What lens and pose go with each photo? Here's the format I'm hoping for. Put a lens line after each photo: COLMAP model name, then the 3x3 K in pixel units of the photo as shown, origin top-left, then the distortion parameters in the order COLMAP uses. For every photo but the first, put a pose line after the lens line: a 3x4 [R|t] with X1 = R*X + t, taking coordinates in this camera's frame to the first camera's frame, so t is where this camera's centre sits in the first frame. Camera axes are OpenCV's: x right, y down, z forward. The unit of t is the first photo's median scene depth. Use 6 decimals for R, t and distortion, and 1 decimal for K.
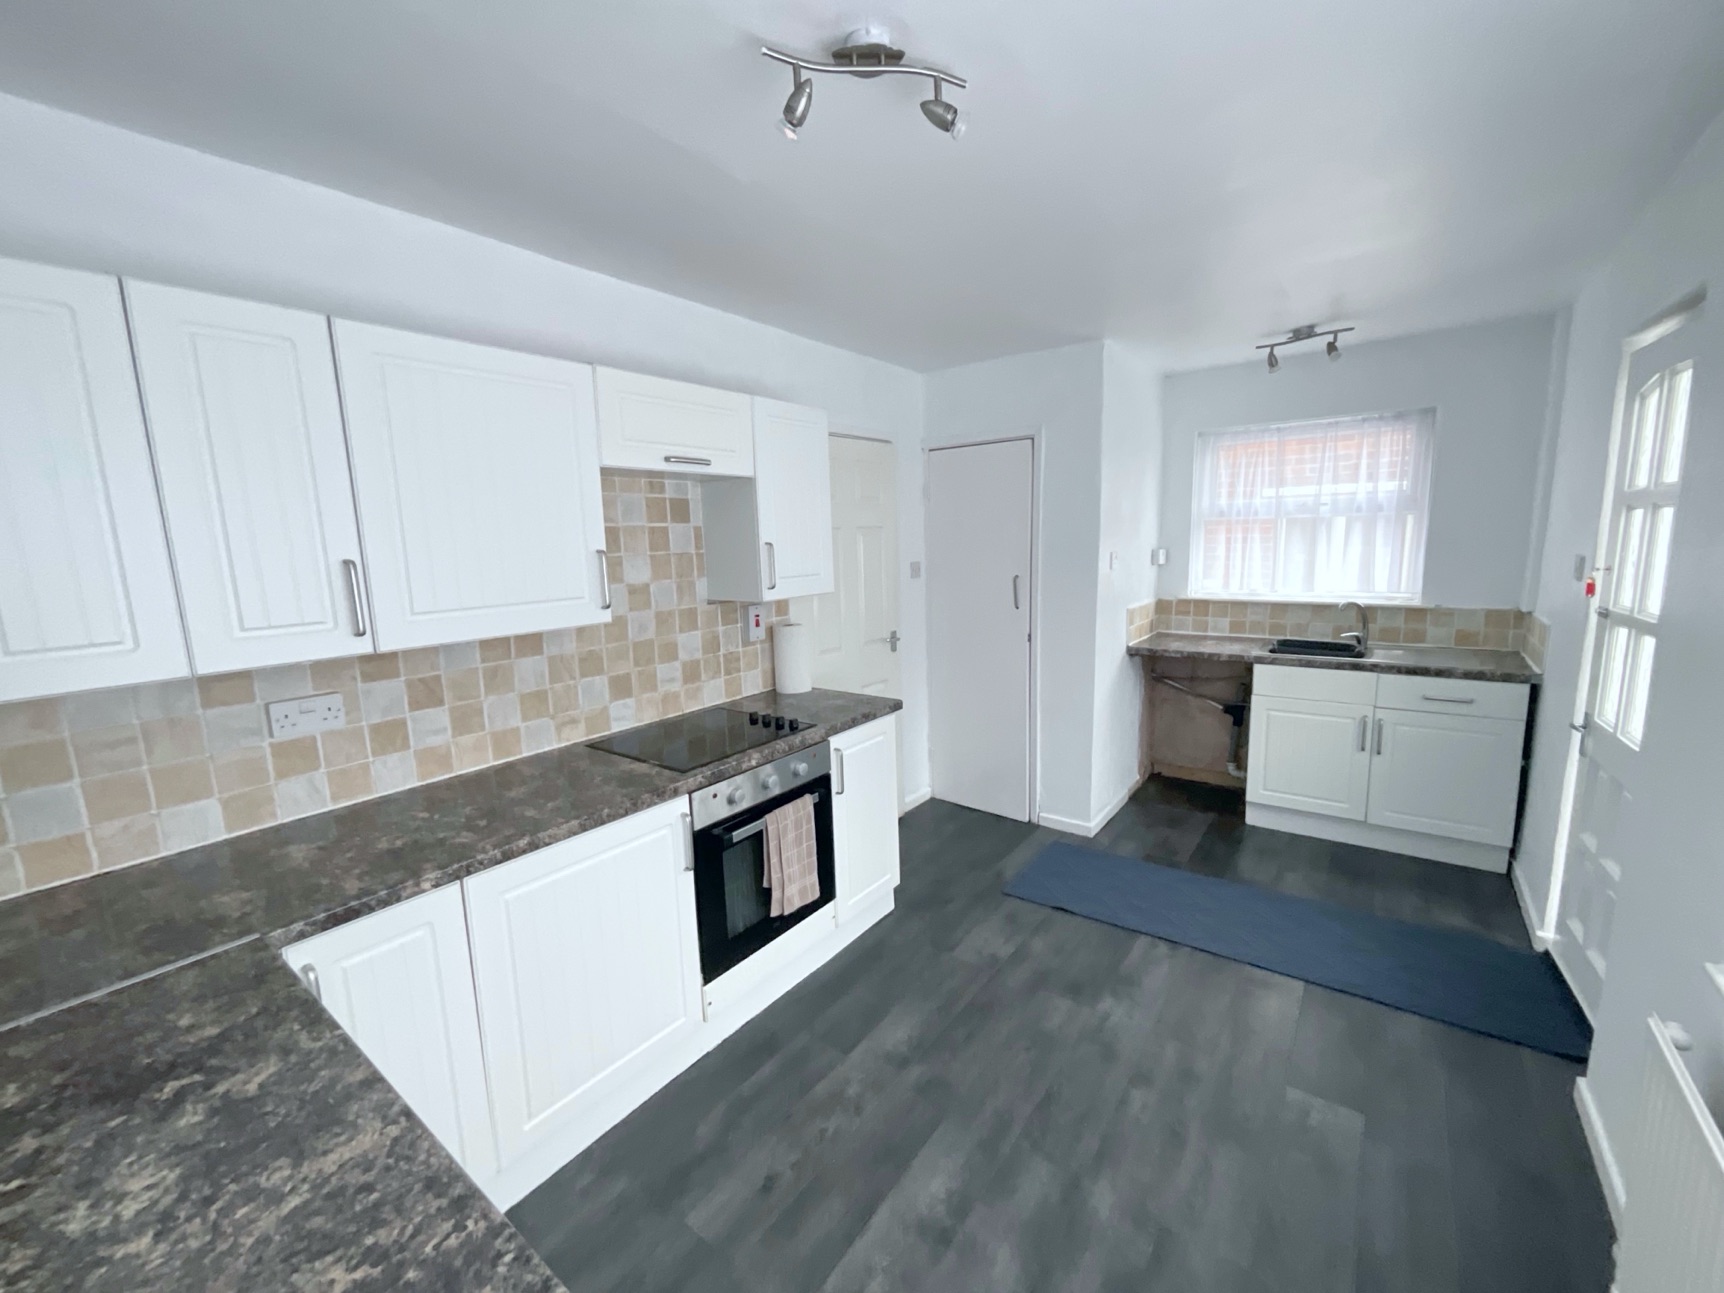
lens RADIAL K [[698.3, 0, 862.0], [0, 698.3, 646.5], [0, 0, 1]] dist [-0.008346, 0.004897]
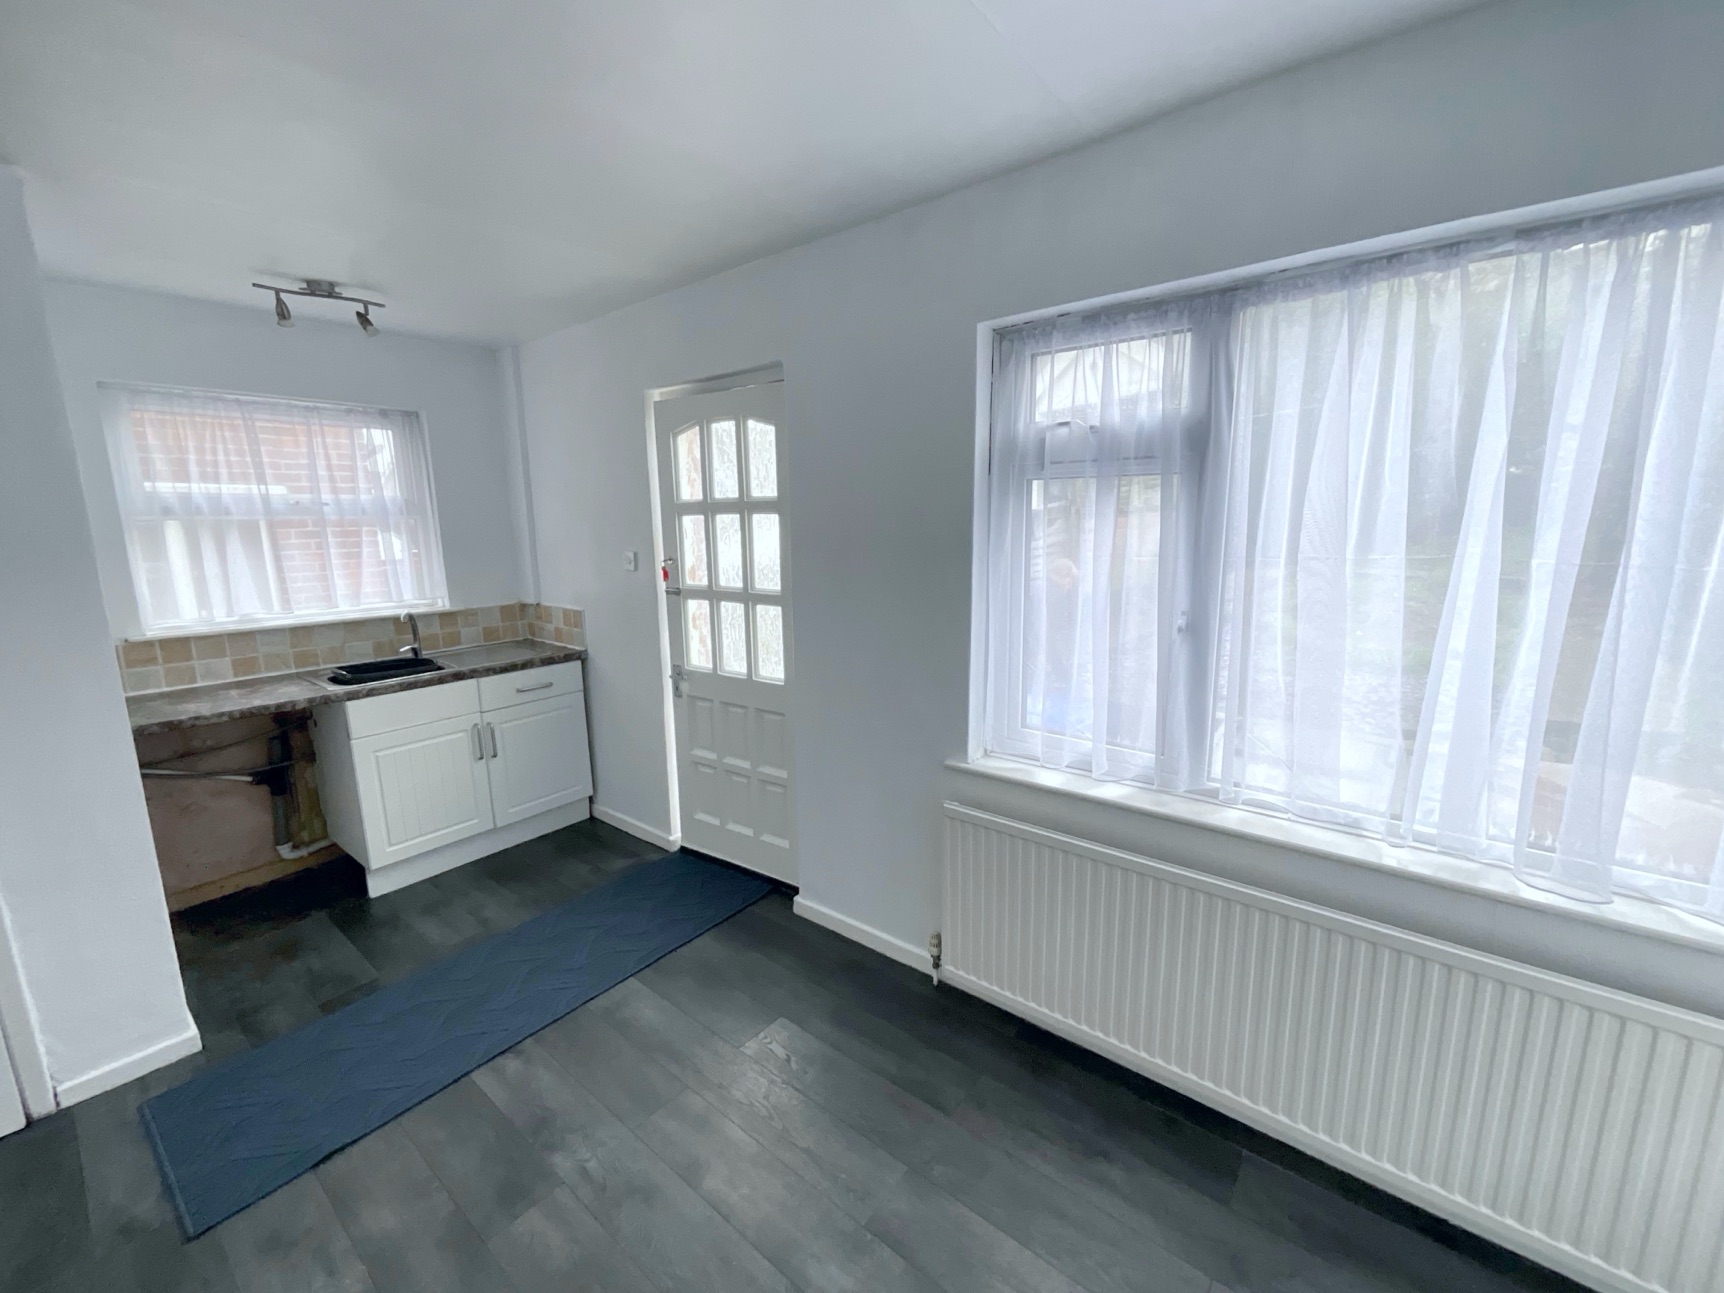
lens RADIAL K [[698.3, 0, 862.0], [0, 698.3, 646.5], [0, 0, 1]] dist [-0.008346, 0.004897]
pose [[0.029092, -0.149101, 0.988394, -0.245721], [0.173133, 0.974619, 0.141927, -0.060144], [-0.984469, 0.166995, 0.054168, 0.477472]]
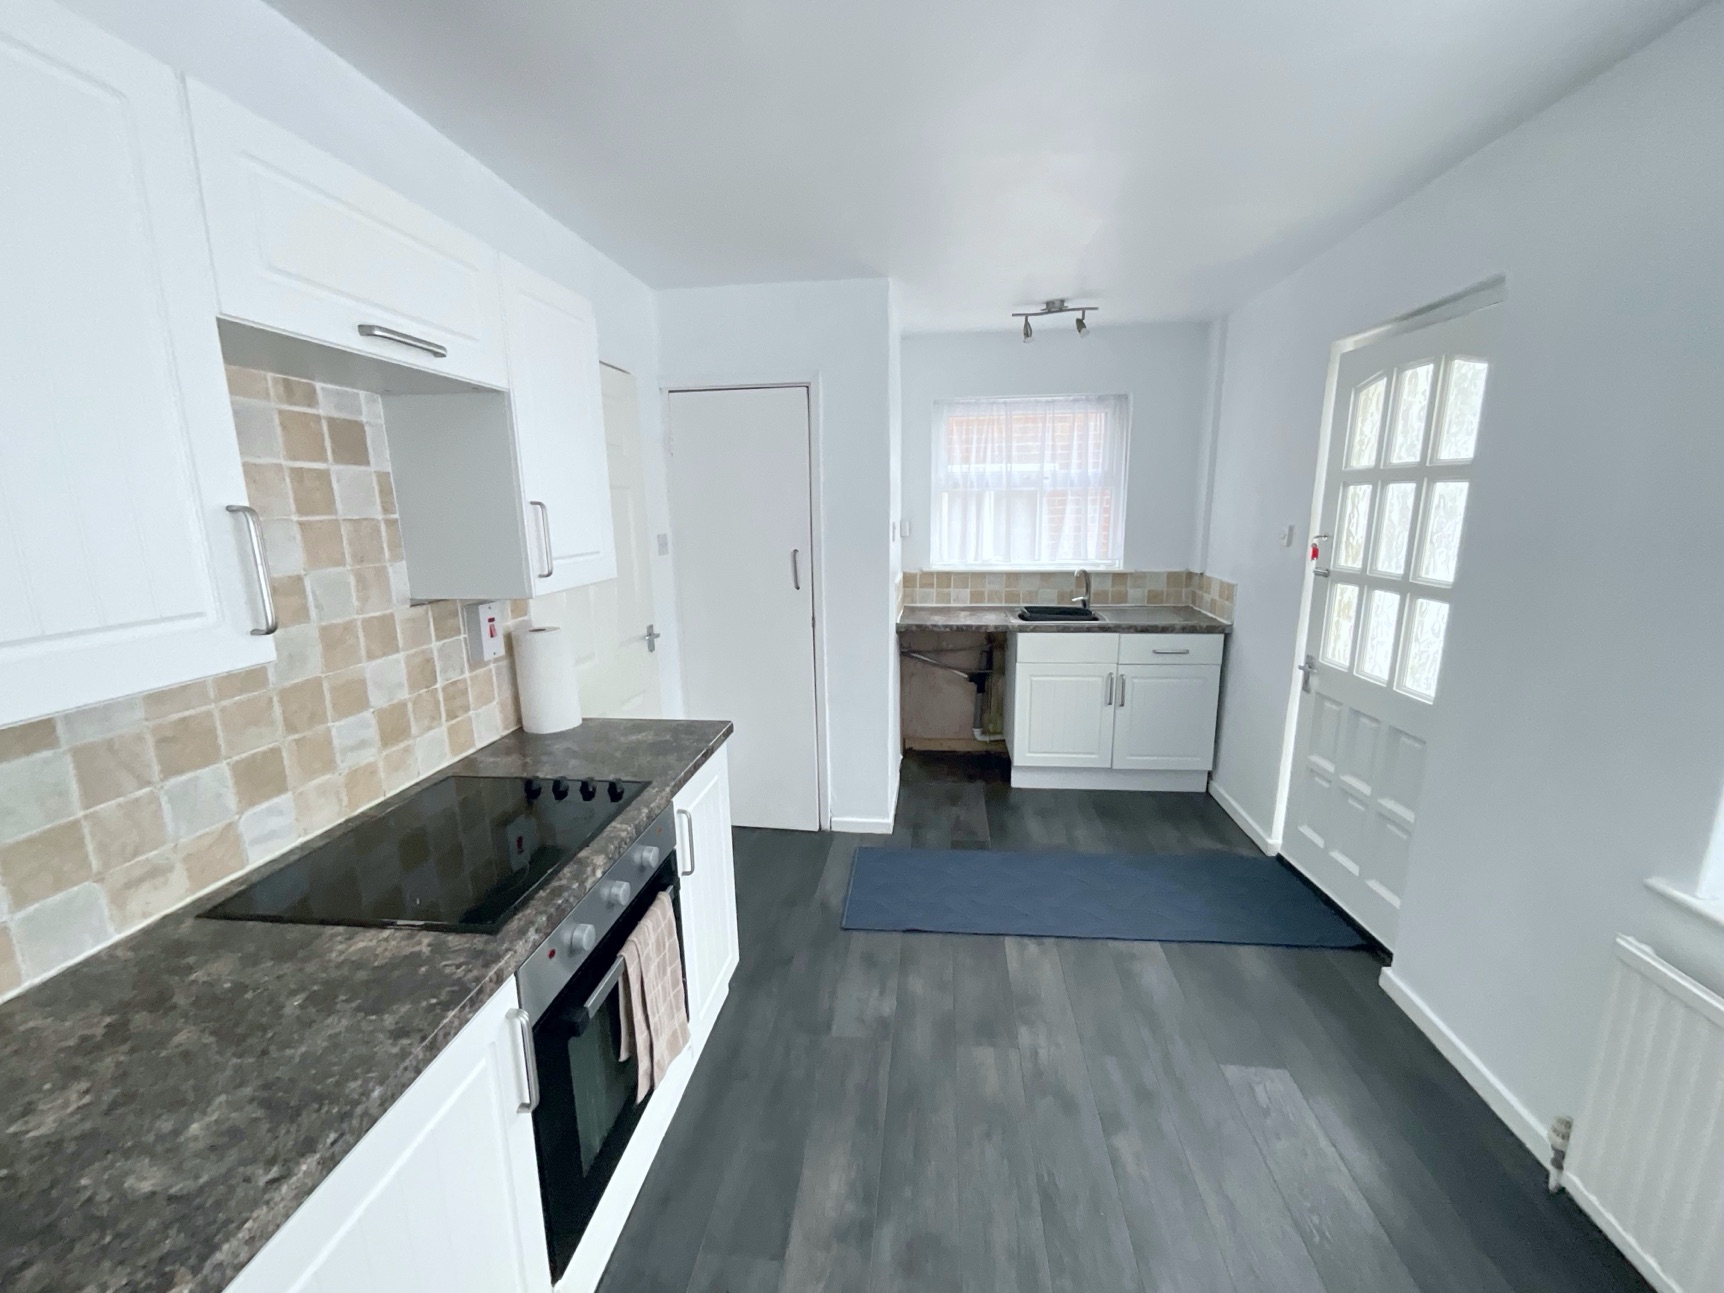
lens RADIAL K [[698.3, 0, 862.0], [0, 698.3, 646.5], [0, 0, 1]] dist [-0.008346, 0.004897]
pose [[0.860060, -0.086020, 0.502889, -0.194057], [0.068413, 0.996227, 0.053403, -0.032606], [-0.505586, -0.011526, 0.862699, 0.300935]]
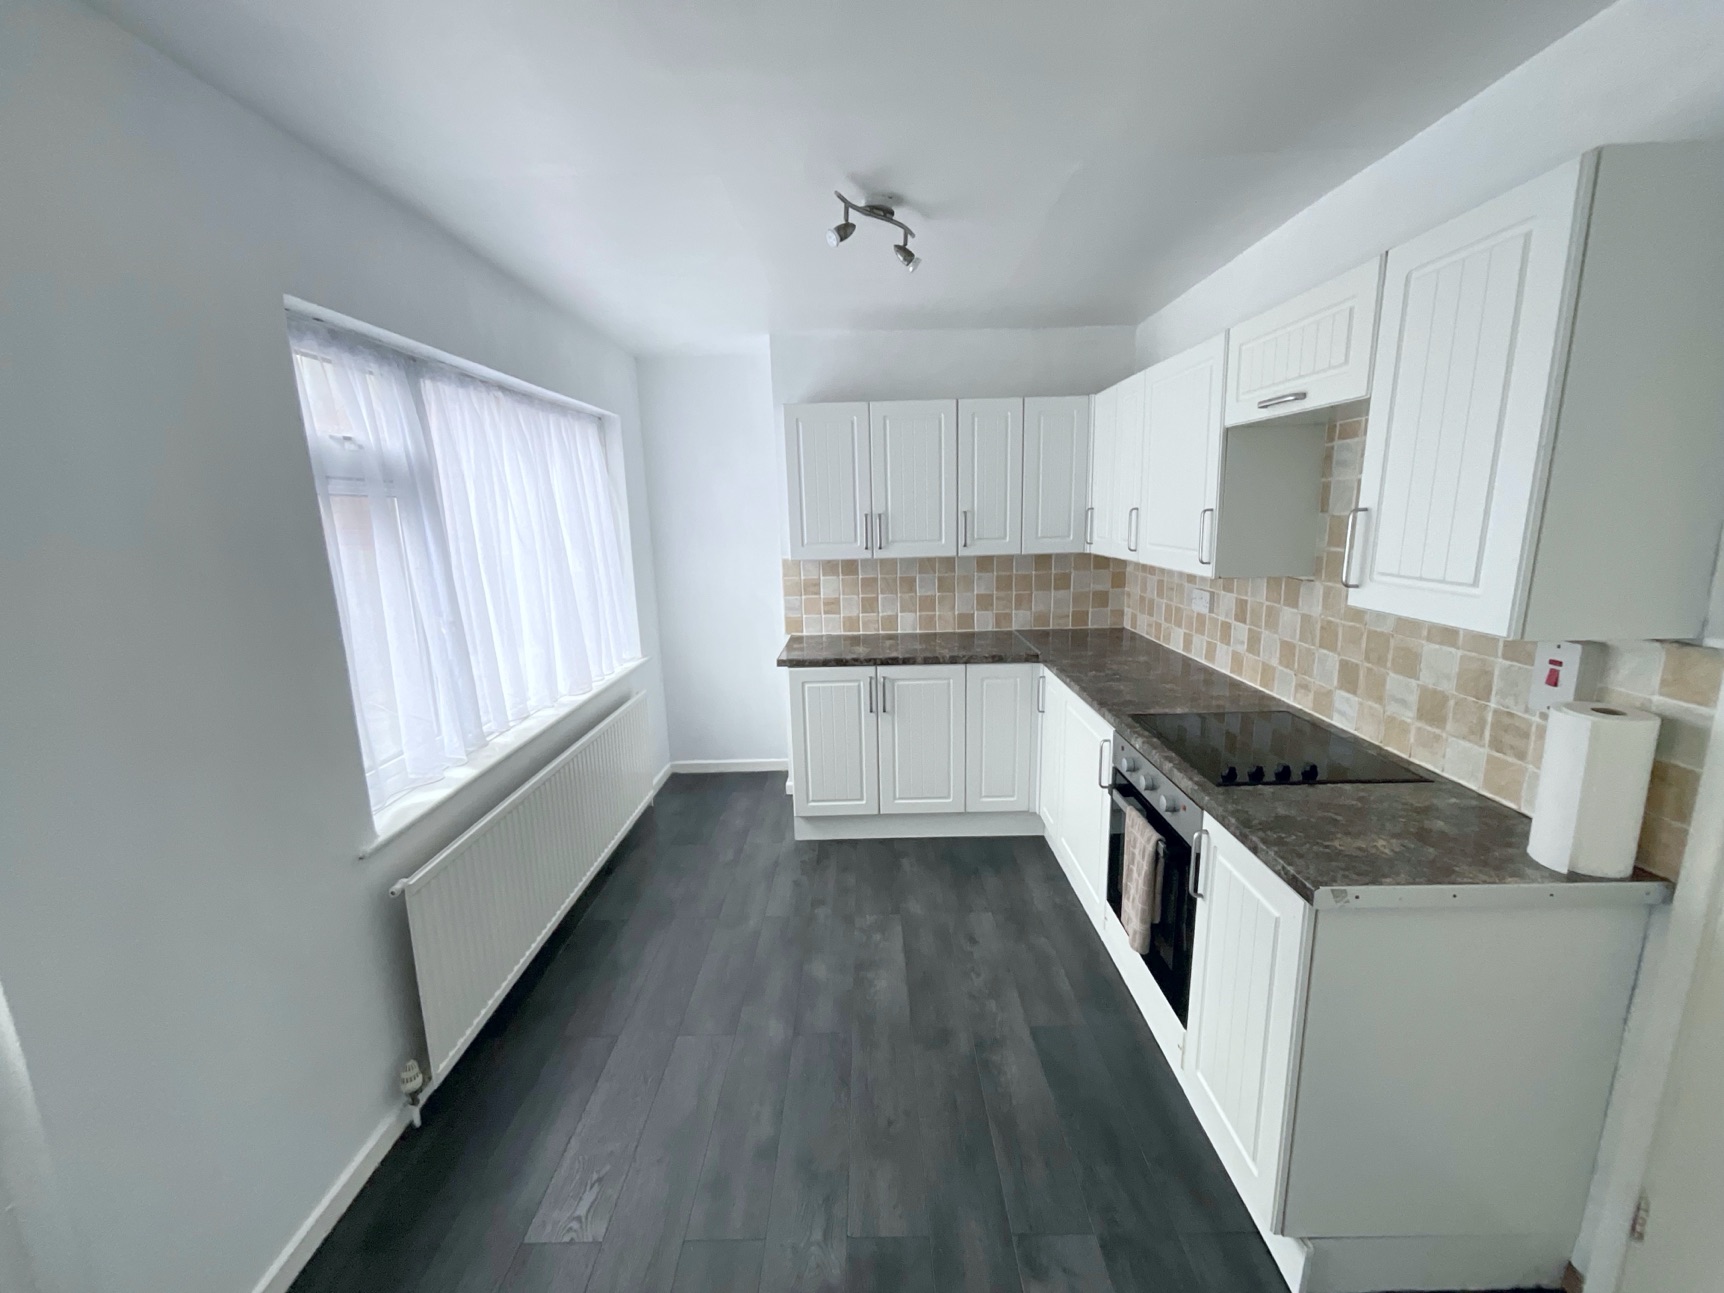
lens RADIAL K [[698.3, 0, 862.0], [0, 698.3, 646.5], [0, 0, 1]] dist [-0.008346, 0.004897]
pose [[-0.797654, 0.168677, -0.579047, 0.521593], [-0.044217, 0.941155, 0.335070, -0.202866], [0.601492, 0.292874, -0.743258, 1.137187]]
